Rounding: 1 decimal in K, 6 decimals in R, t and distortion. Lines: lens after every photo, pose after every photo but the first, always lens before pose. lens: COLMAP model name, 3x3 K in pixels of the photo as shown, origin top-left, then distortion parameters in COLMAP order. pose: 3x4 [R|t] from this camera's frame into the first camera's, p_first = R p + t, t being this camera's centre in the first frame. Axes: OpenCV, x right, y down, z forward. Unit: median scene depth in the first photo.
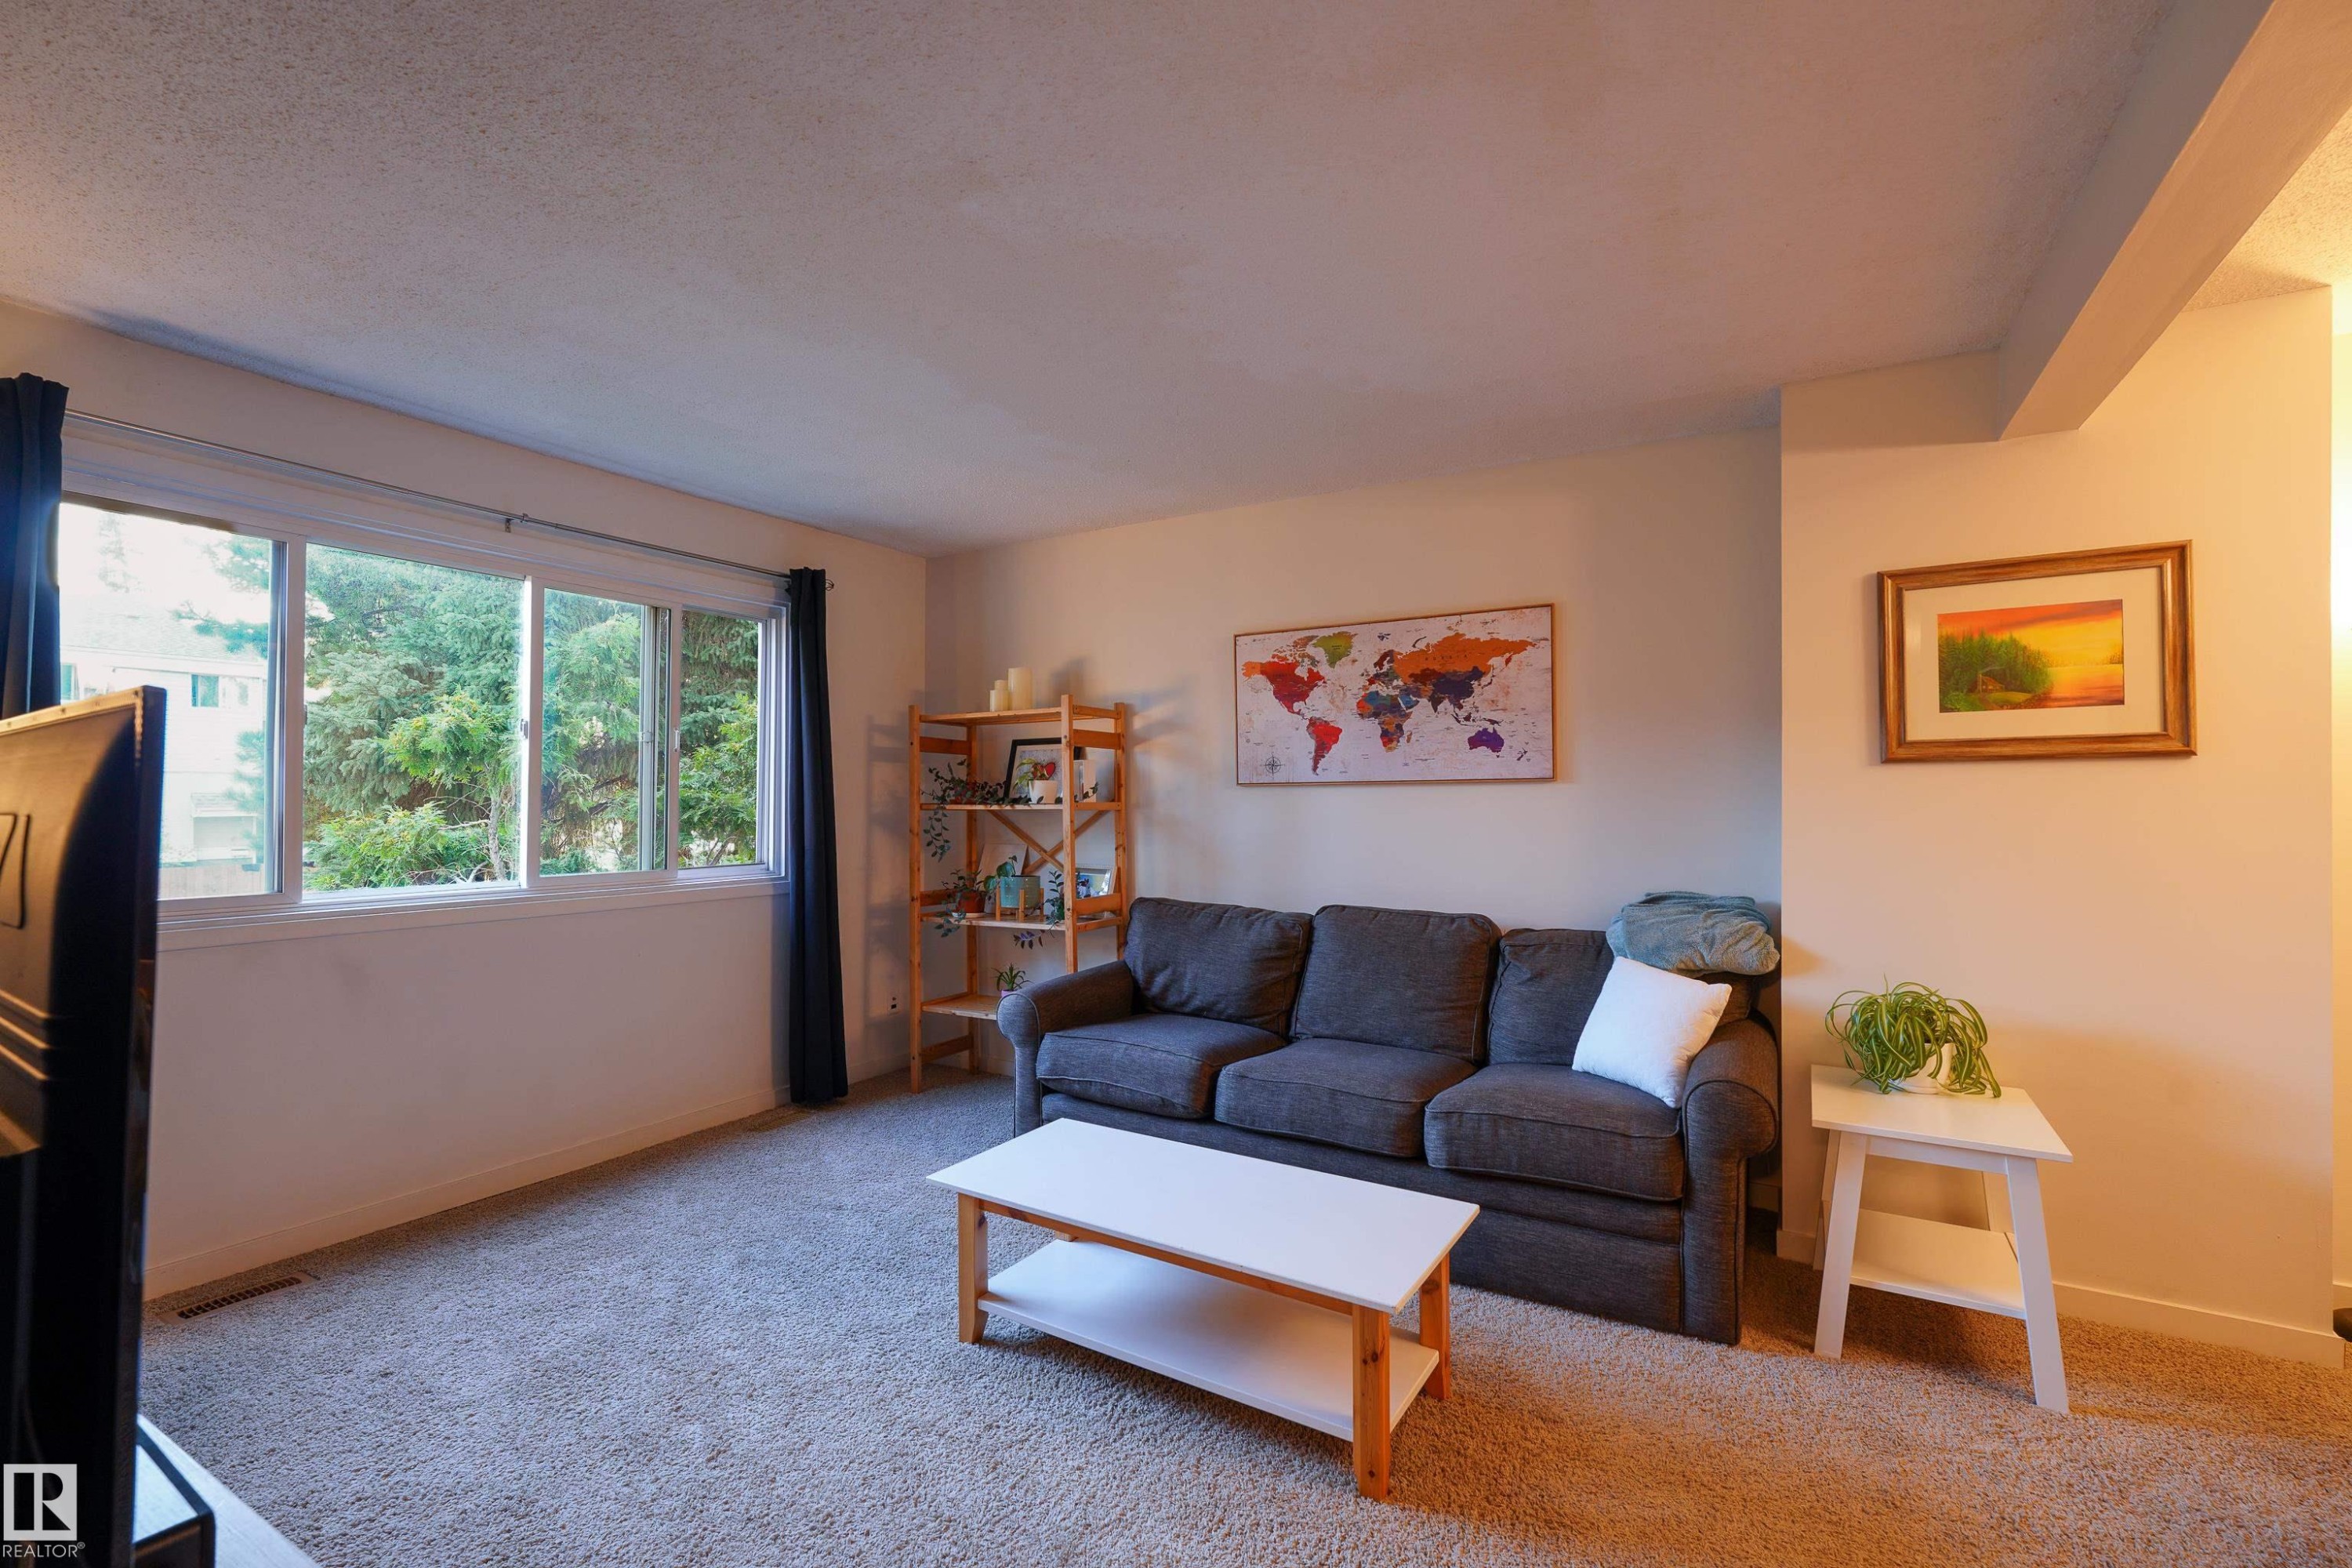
lens RADIAL K [[1025.3, 0, 1177.8], [0, 1025.3, 790.5], [0, 0, 1]] dist [-0.000867, 0.000030]
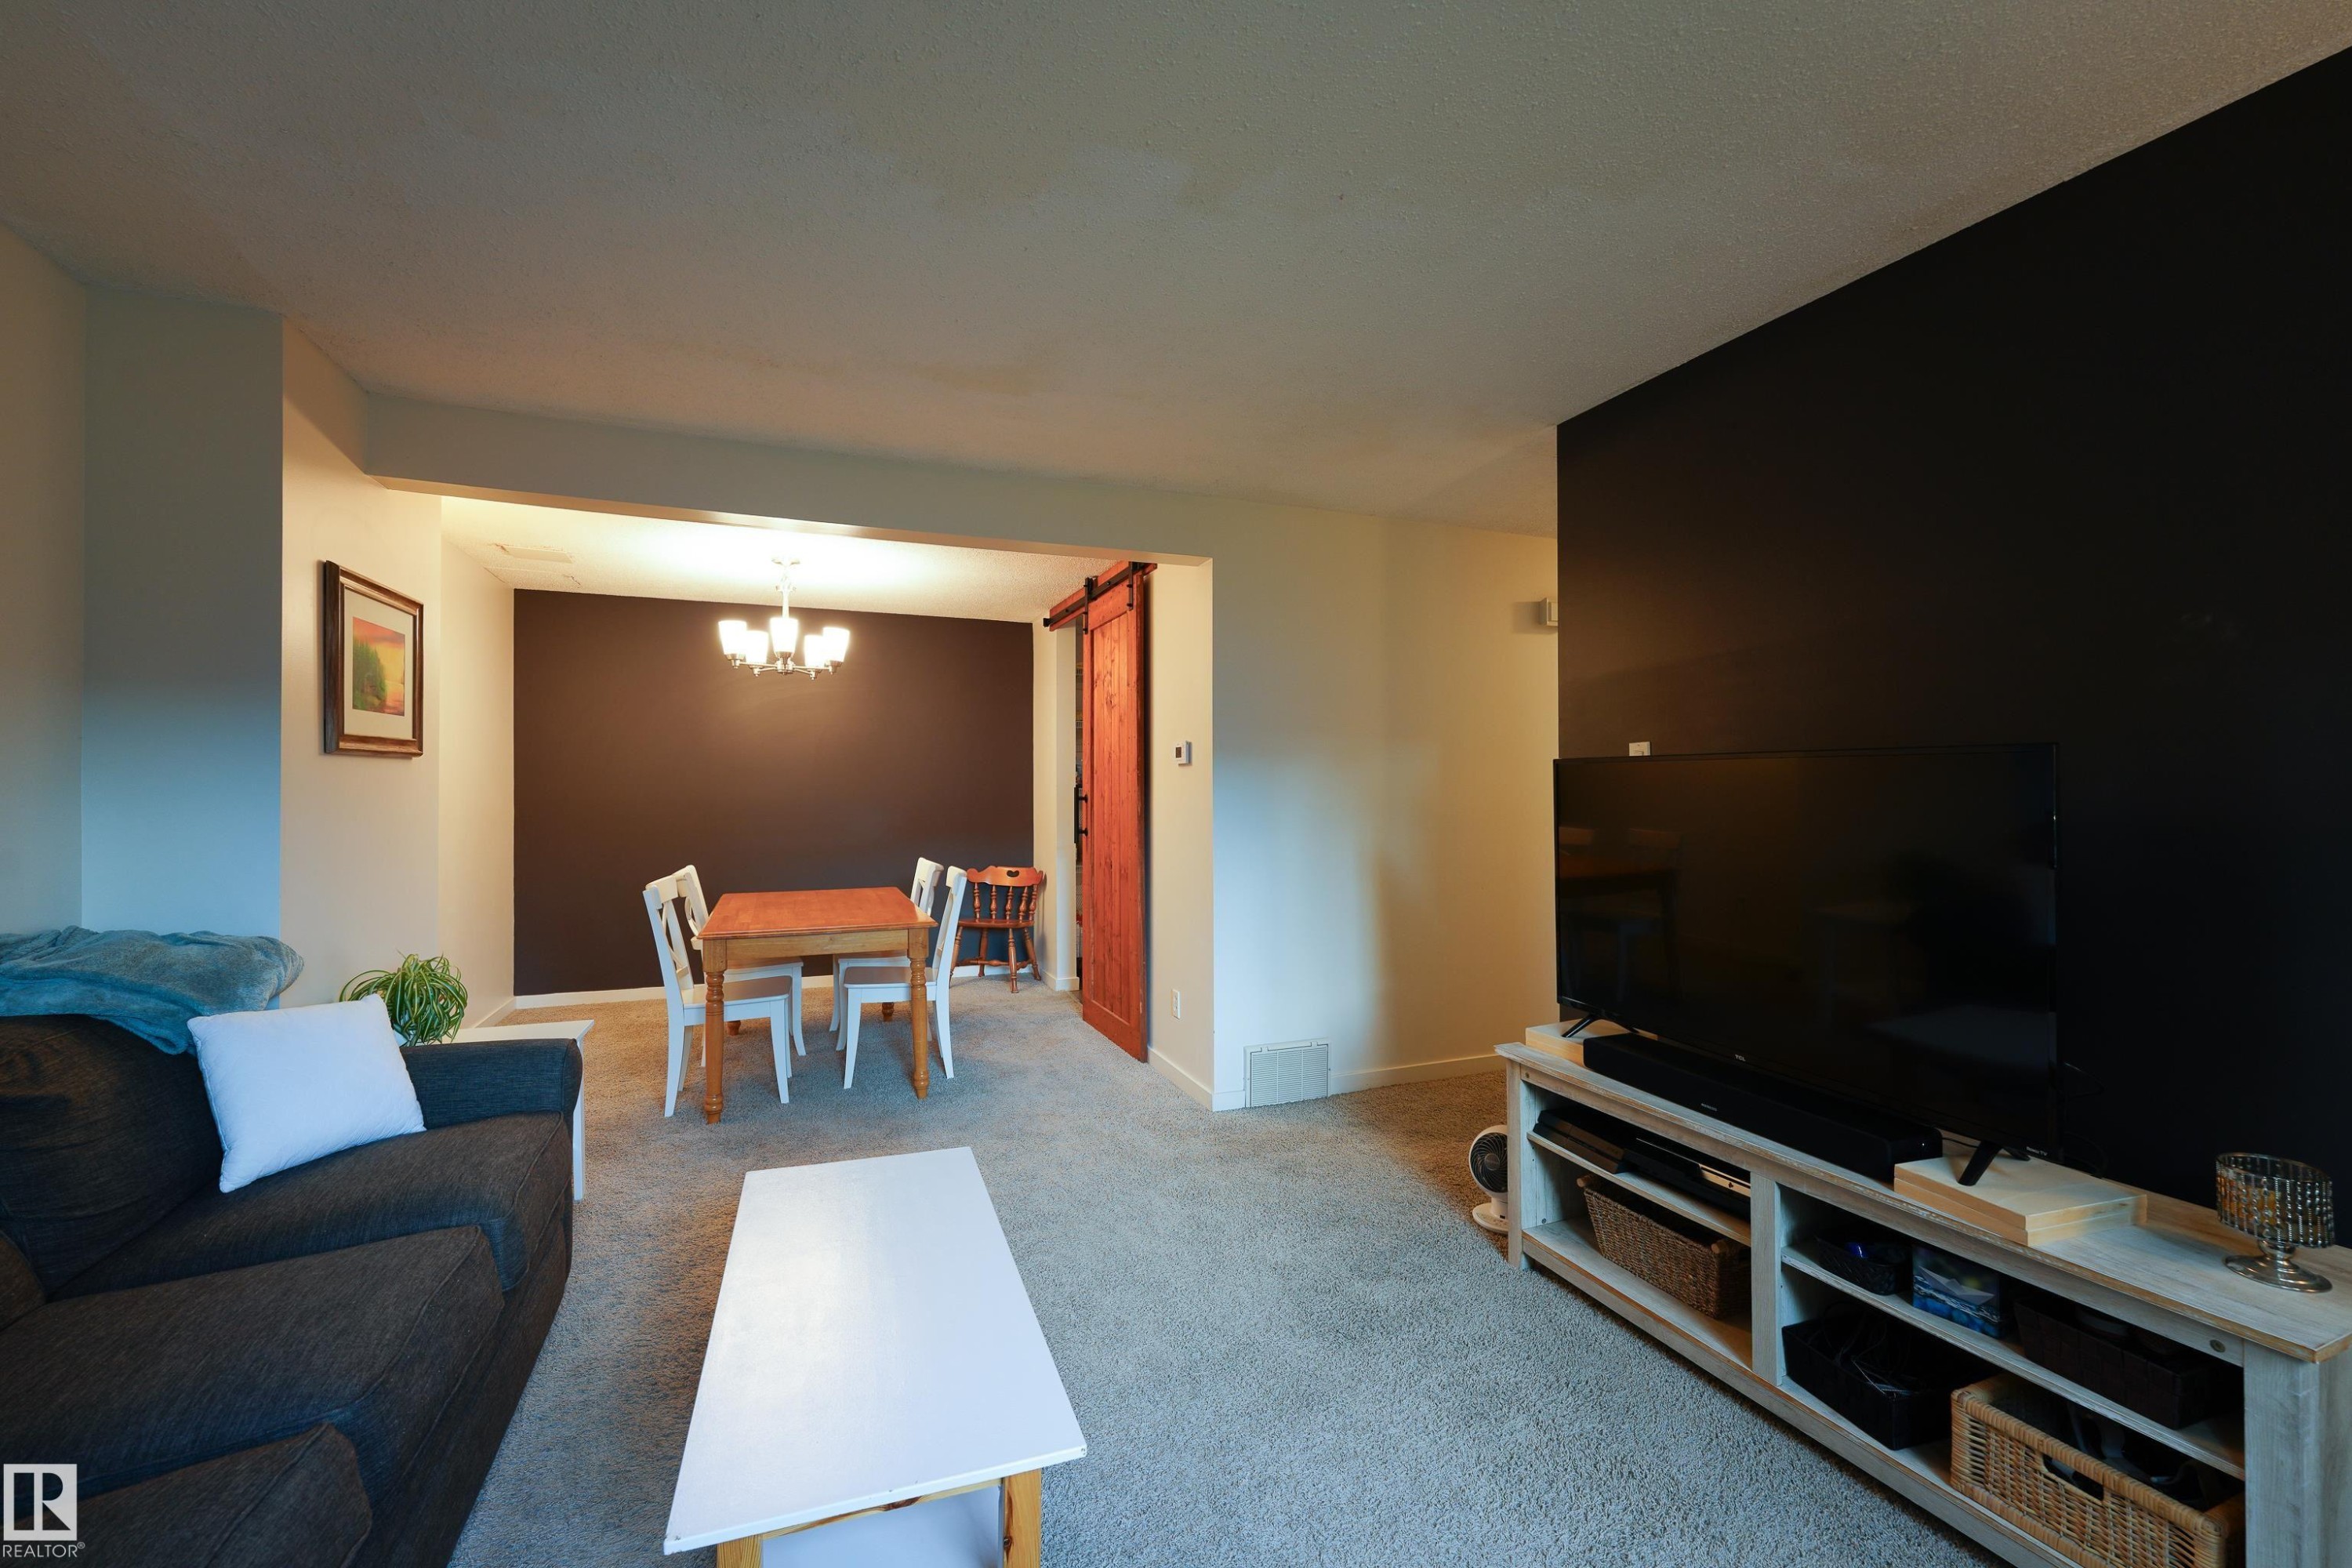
lens RADIAL K [[957.4, 0, 1176.0], [0, 957.4, 784.0], [0, 0, 1]] dist [-0.000695, -0.000145]
pose [[-0.786702, -0.000542, 0.617332, -0.413350], [-0.007991, 0.999925, -0.009305, 0.003687], [-0.617281, -0.012253, -0.786647, 0.934015]]
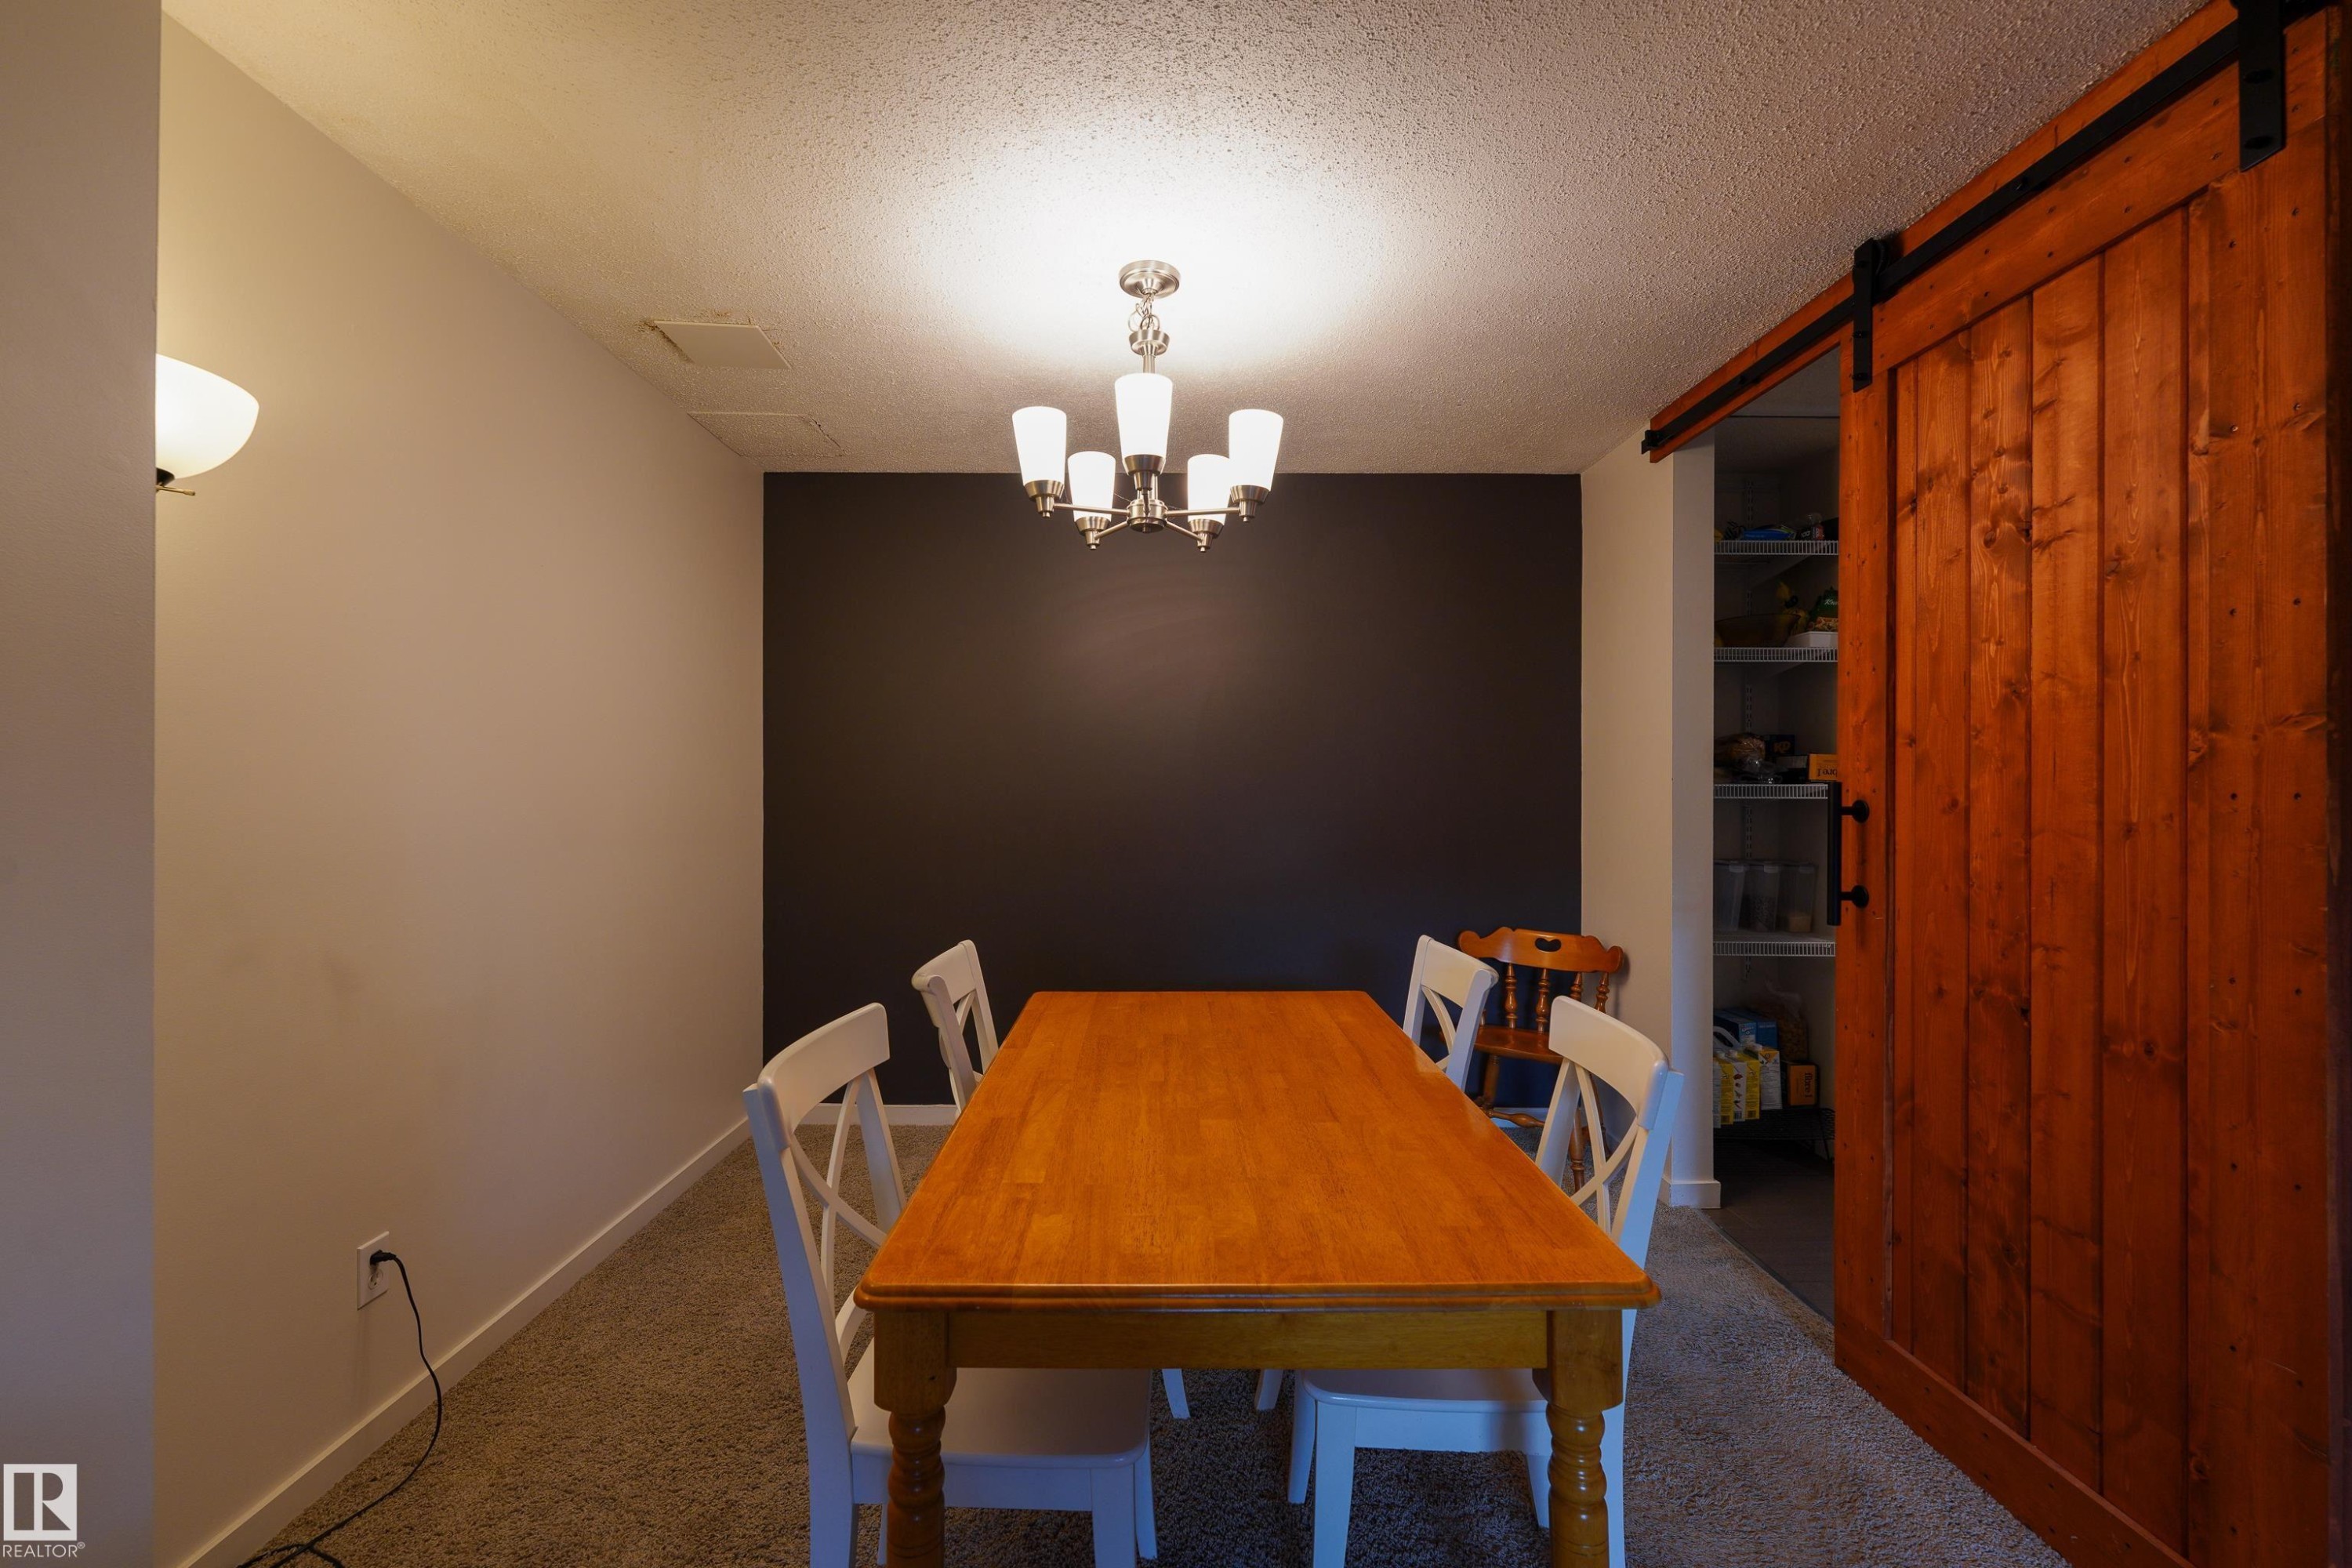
lens RADIAL K [[961.8, 0, 1176.0], [0, 961.8, 784.0], [0, 0, 1]] dist [-0.001549, -0.000037]
pose [[-0.508387, -0.005318, 0.861112, 0.297789], [-0.012716, 0.999918, -0.001333, 0.003197], [-0.861035, -0.011627, -0.508413, 0.518082]]
